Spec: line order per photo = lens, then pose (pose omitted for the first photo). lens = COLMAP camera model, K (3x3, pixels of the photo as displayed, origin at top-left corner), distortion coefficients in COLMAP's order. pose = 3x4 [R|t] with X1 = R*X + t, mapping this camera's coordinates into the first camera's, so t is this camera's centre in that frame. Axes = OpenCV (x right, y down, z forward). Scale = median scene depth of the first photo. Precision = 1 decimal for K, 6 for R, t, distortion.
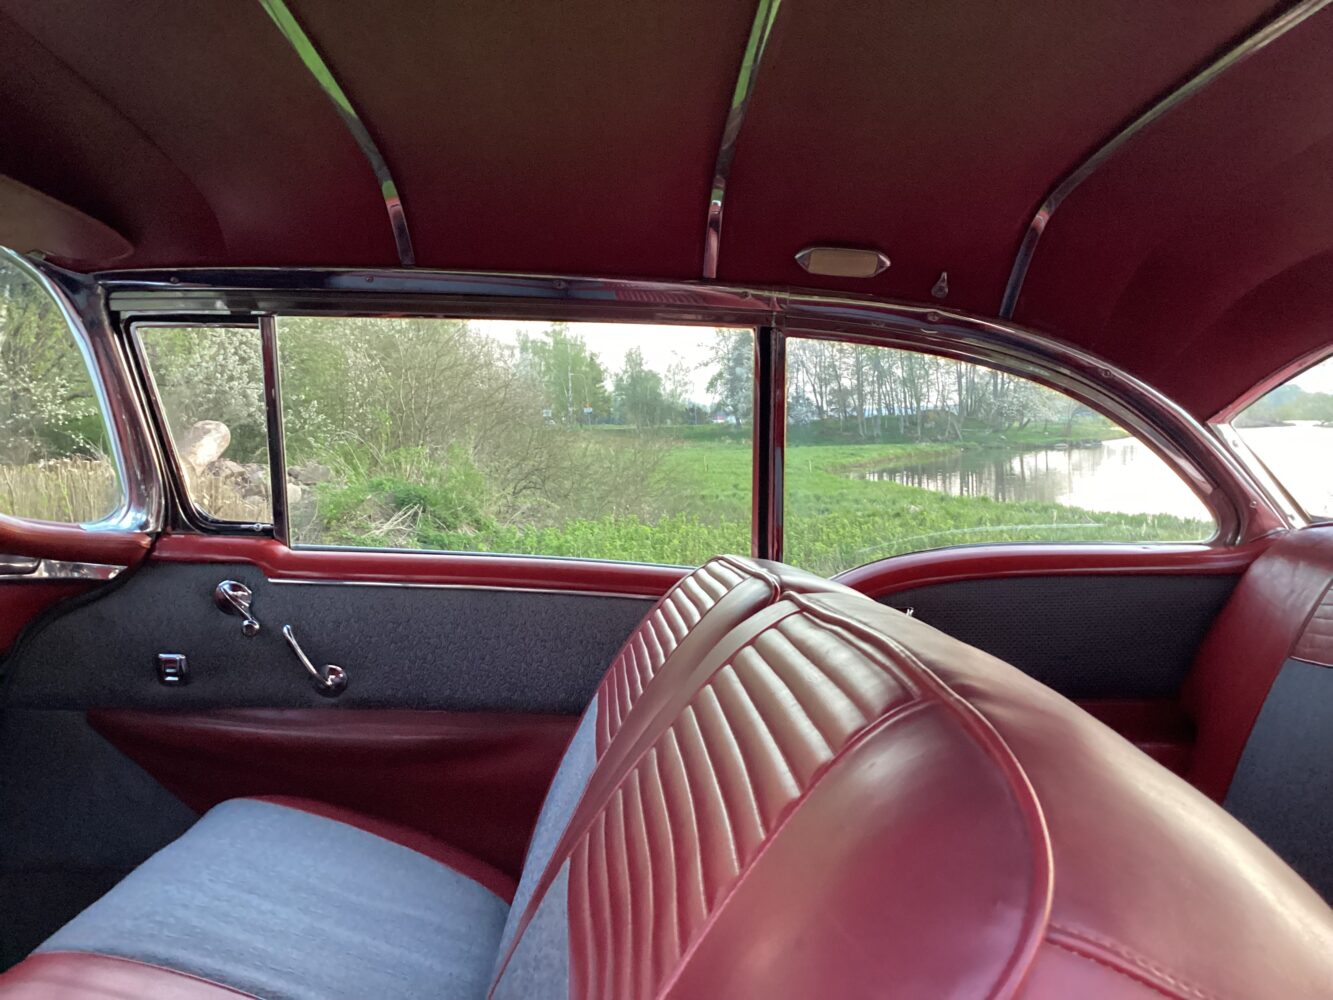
lens RADIAL K [[1230.5, 0, 668.0], [0, 1230.5, 484.6], [0, 0, 1]] dist [0.099450, -0.179520]
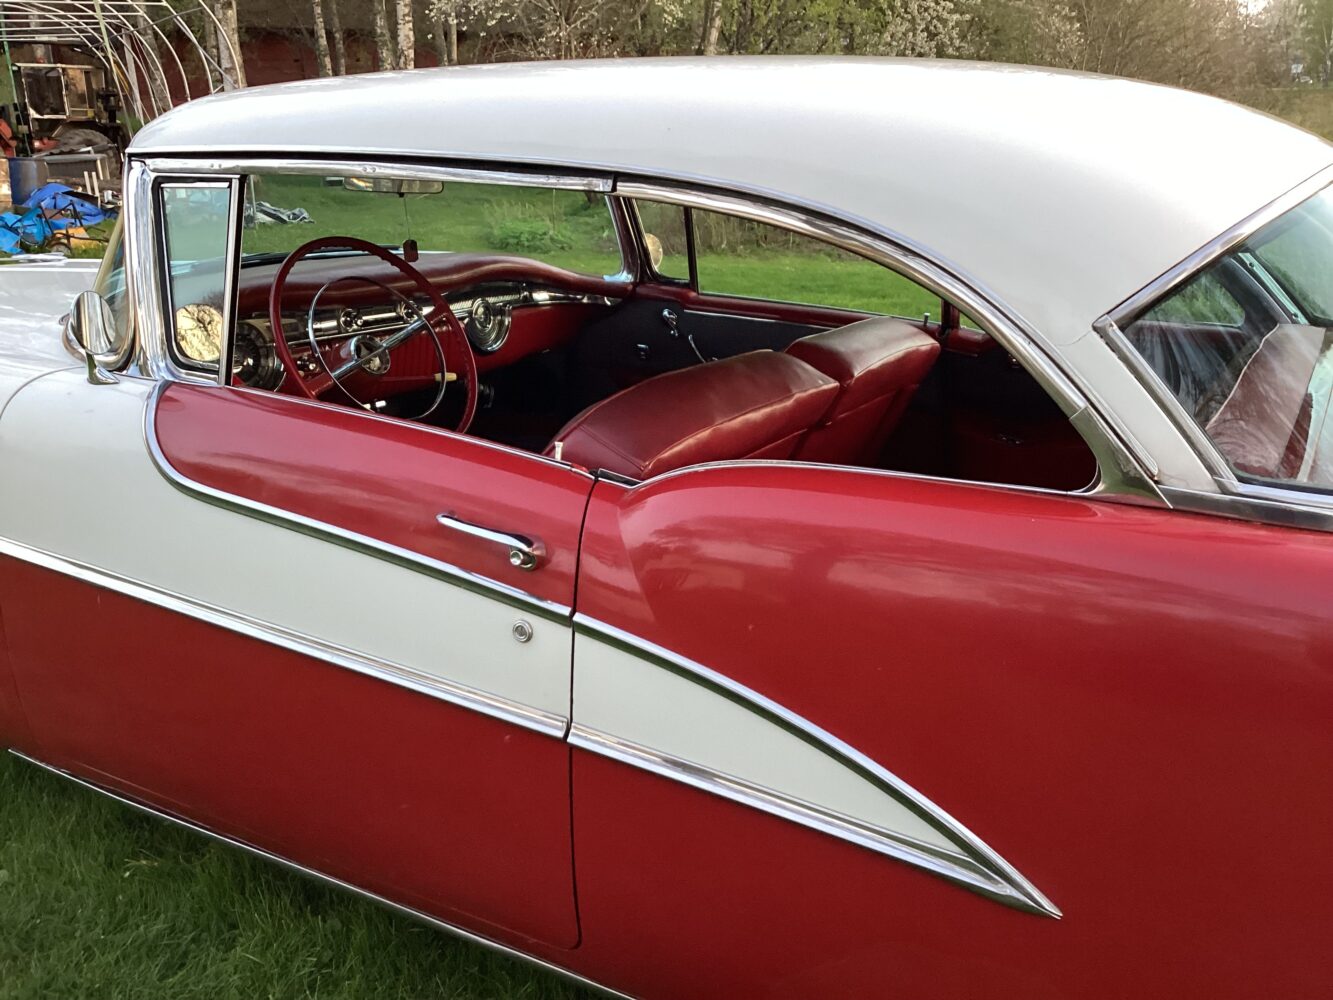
lens RADIAL K [[1230.5, 0, 668.0], [0, 1230.5, 484.6], [0, 0, 1]] dist [0.099450, -0.179520]
pose [[0.853671, 0.142339, -0.500985, 0.650218], [-0.008044, 0.965417, 0.260587, -0.160554], [0.520751, -0.218426, 0.825293, -0.649242]]
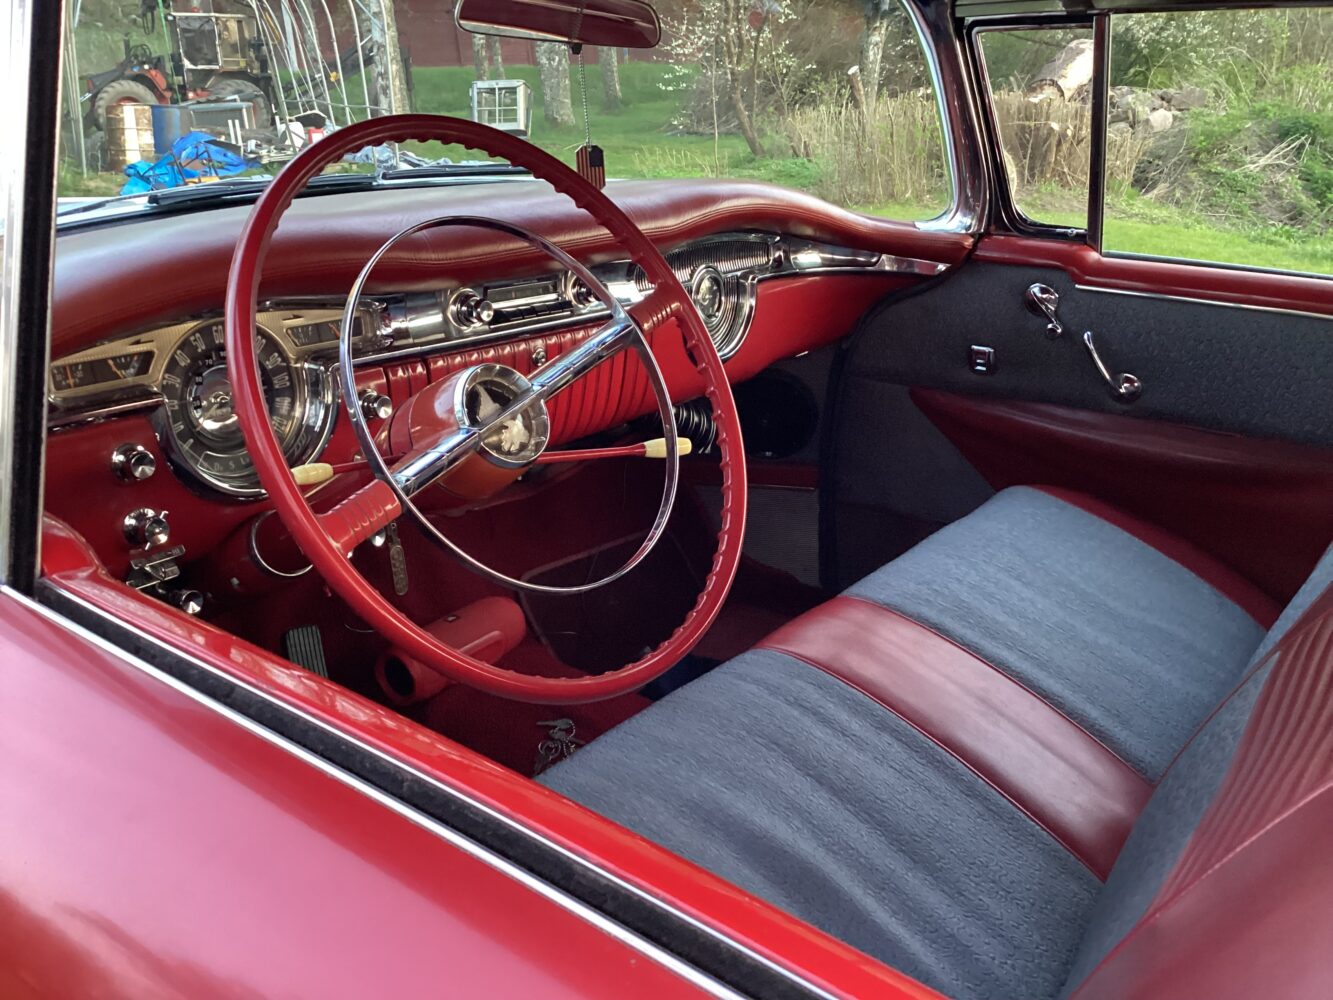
lens RADIAL K [[1223.9, 0, 645.7], [0, 1223.9, 501.2], [0, 0, 1]] dist [0.099365, -0.180229]
pose [[0.779475, 0.191378, -0.596485, 0.050111], [0.001912, 0.951460, 0.307768, -0.070996], [0.626431, -0.241038, 0.741273, -0.038095]]
